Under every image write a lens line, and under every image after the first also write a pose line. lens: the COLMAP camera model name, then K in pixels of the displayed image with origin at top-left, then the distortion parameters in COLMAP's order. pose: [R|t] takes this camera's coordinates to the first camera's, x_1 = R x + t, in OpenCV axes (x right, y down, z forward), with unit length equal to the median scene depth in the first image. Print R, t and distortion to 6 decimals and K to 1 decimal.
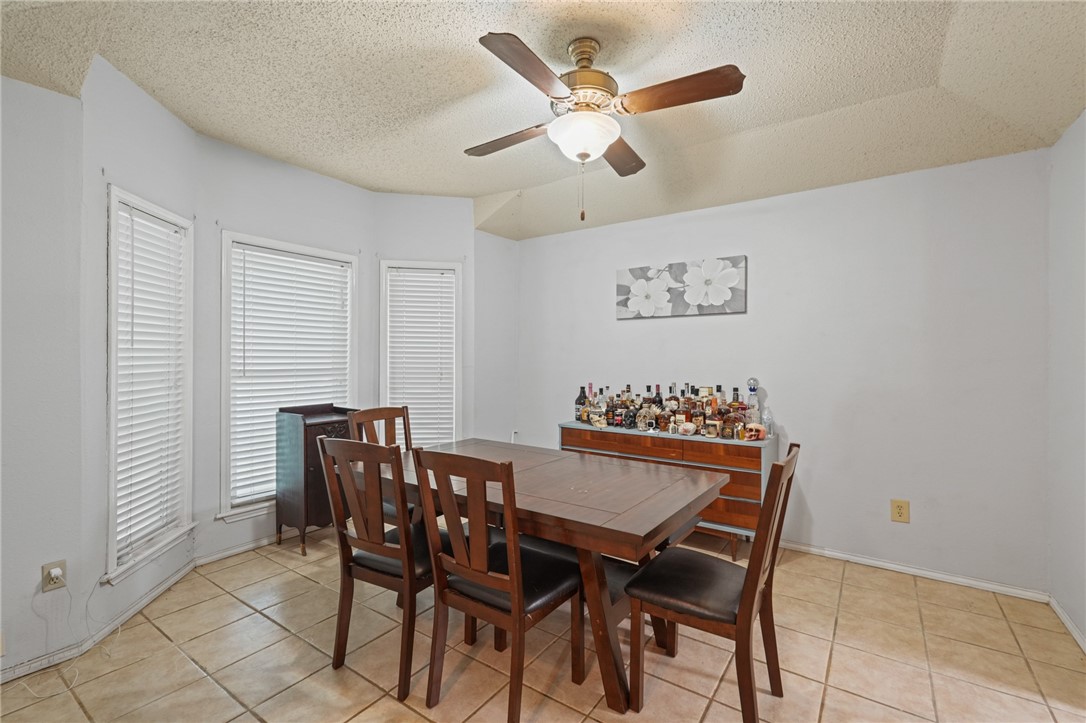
lens RADIAL K [[483.0, 0, 543.0], [0, 483.0, 361.5], [0, 0, 1]] dist [0.000271, -0.000110]
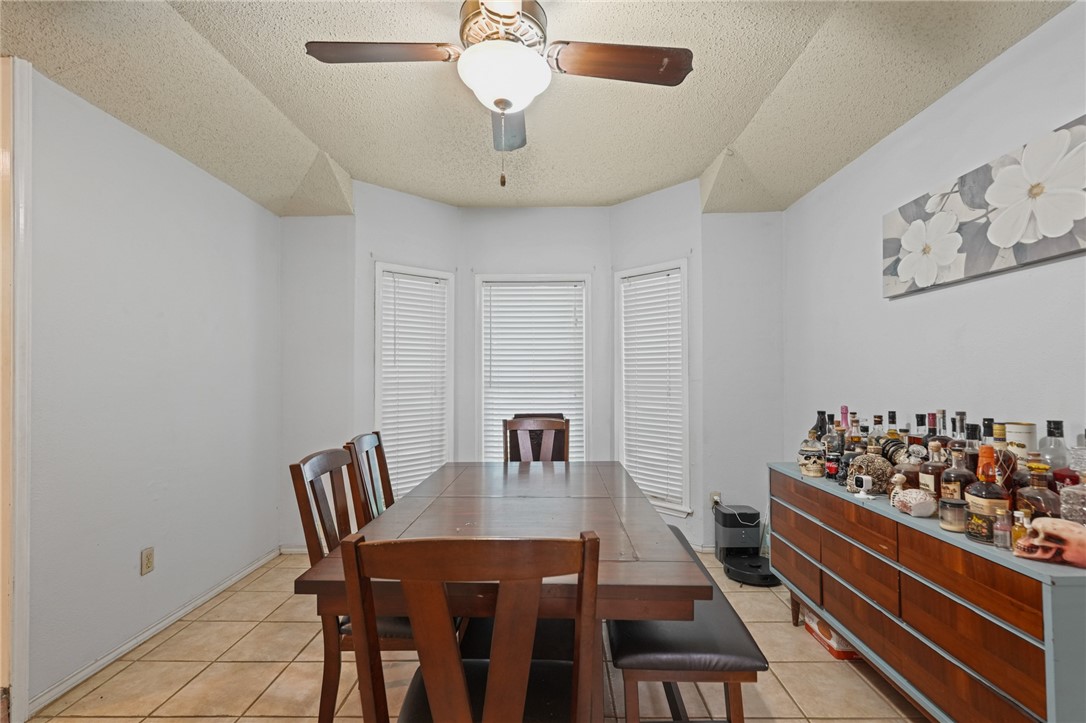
lens RADIAL K [[484.0, 0, 545.8], [0, 484.0, 372.7], [0, 0, 1]] dist [0.000894, -0.000049]
pose [[0.561413, -0.013847, -0.827420, 0.439488], [0.000071, 0.999861, -0.016684, 0.012633], [0.827536, 0.009308, 0.561336, 0.357588]]
